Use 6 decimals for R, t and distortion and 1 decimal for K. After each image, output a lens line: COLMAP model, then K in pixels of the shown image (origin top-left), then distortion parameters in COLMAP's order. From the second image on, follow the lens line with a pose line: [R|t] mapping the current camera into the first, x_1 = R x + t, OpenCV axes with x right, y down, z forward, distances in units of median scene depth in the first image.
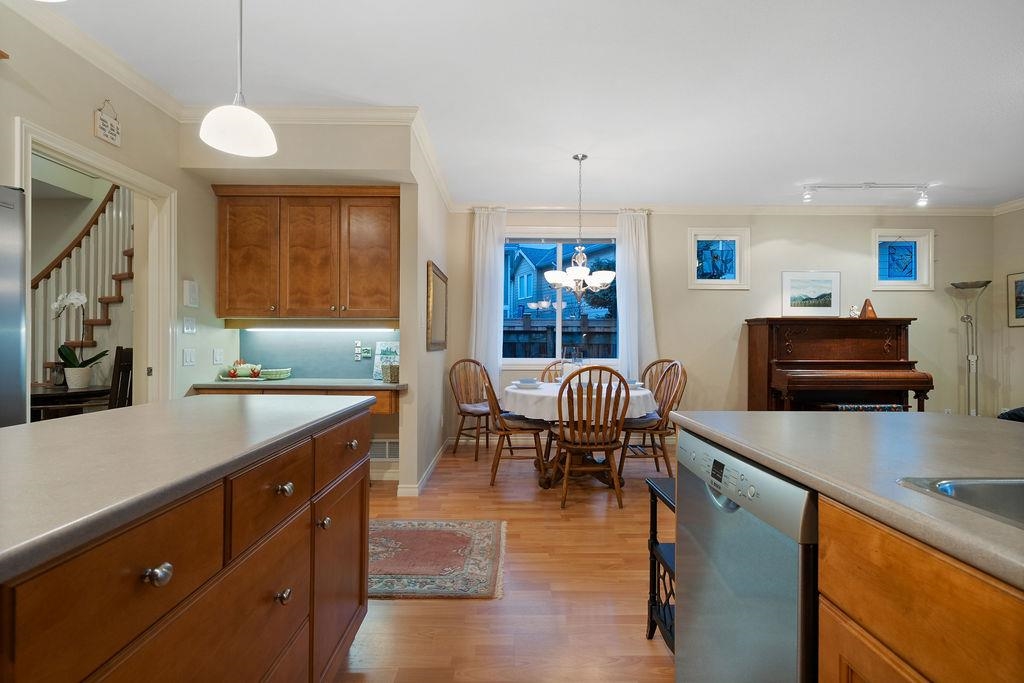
lens RADIAL K [[468.0, 0, 513.0], [0, 468.0, 343.0], [0, 0, 1]] dist [0.000998, 0.001115]
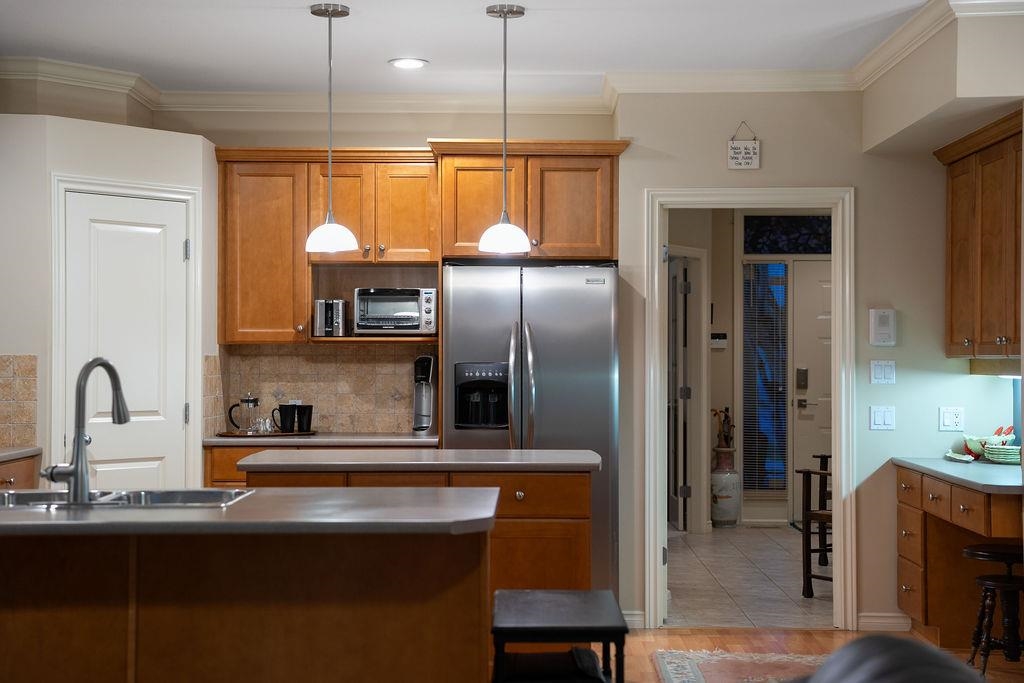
lens RADIAL K [[1441.6, 0, 512.8], [0, 1441.6, 338.0], [0, 0, 1]] dist [0.128356, 0.000000]
pose [[-0.009306, -0.017559, -0.999803, 1.122093], [0.004924, 0.999833, -0.017606, -0.040726], [0.999945, -0.005087, -0.009218, 0.359050]]
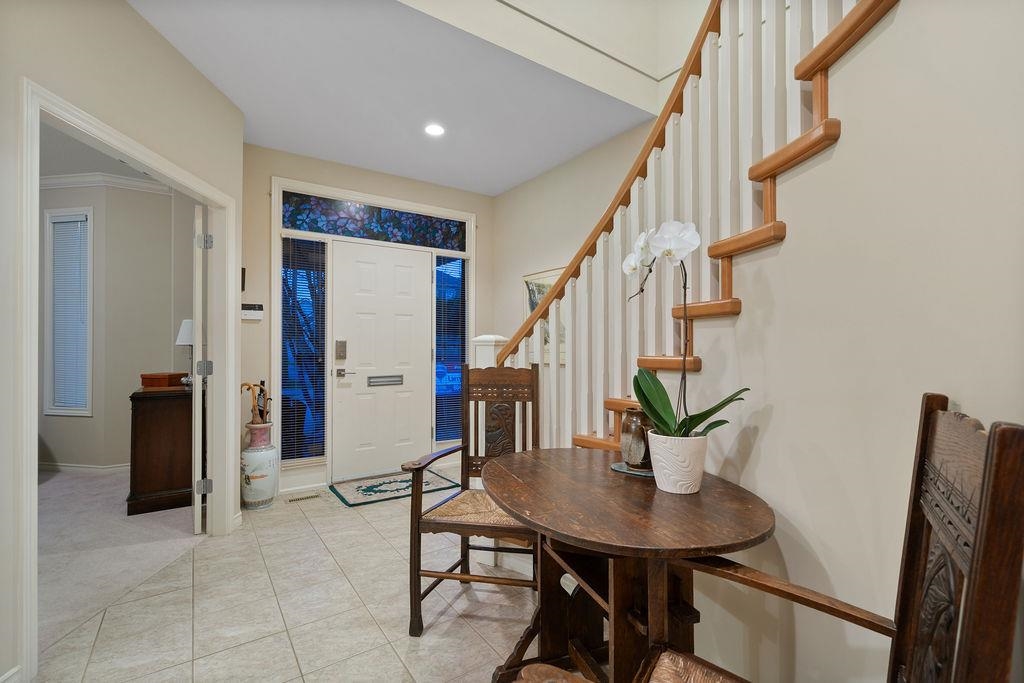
lens RADIAL K [[468.0, 0, 515.6], [0, 468.0, 339.6], [0, 0, 1]] dist [0.000998, 0.001115]
pose [[0.574429, -0.014583, -0.818425, -0.632908], [0.011183, 0.999888, -0.009967, -0.016914], [0.818478, -0.003427, 0.574527, 0.622432]]
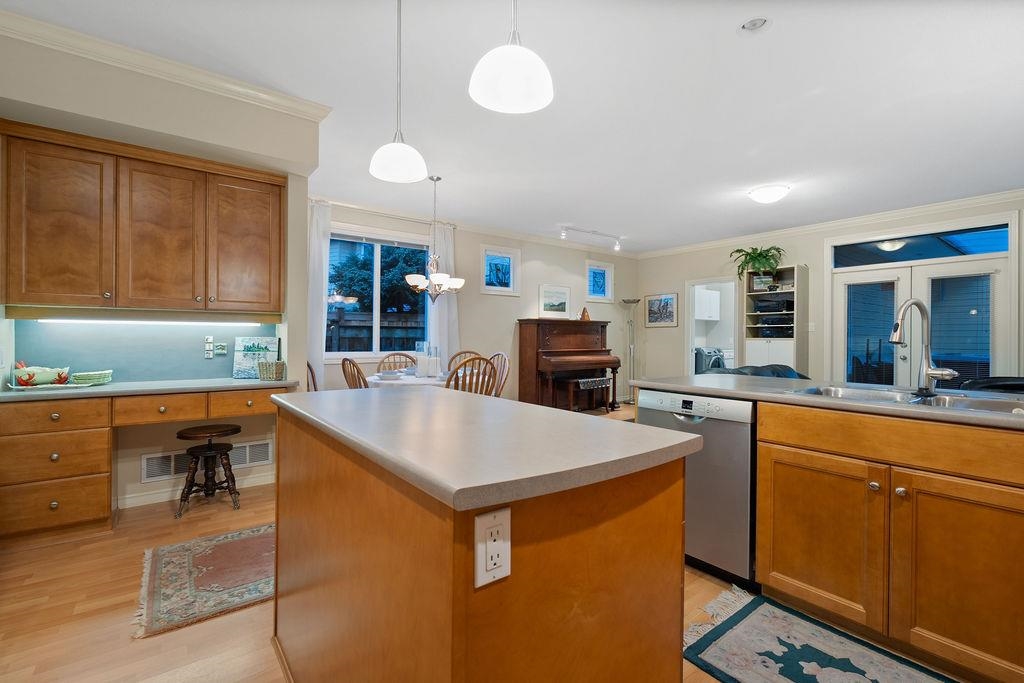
lens RADIAL K [[468.0, 0, 510.8], [0, 468.0, 340.7], [0, 0, 1]] dist [0.000998, 0.001115]
pose [[0.800142, -0.004521, 0.599793, -0.349118], [-0.002991, 0.999929, 0.011526, -0.006547], [-0.599803, -0.011016, 0.800072, -0.040923]]
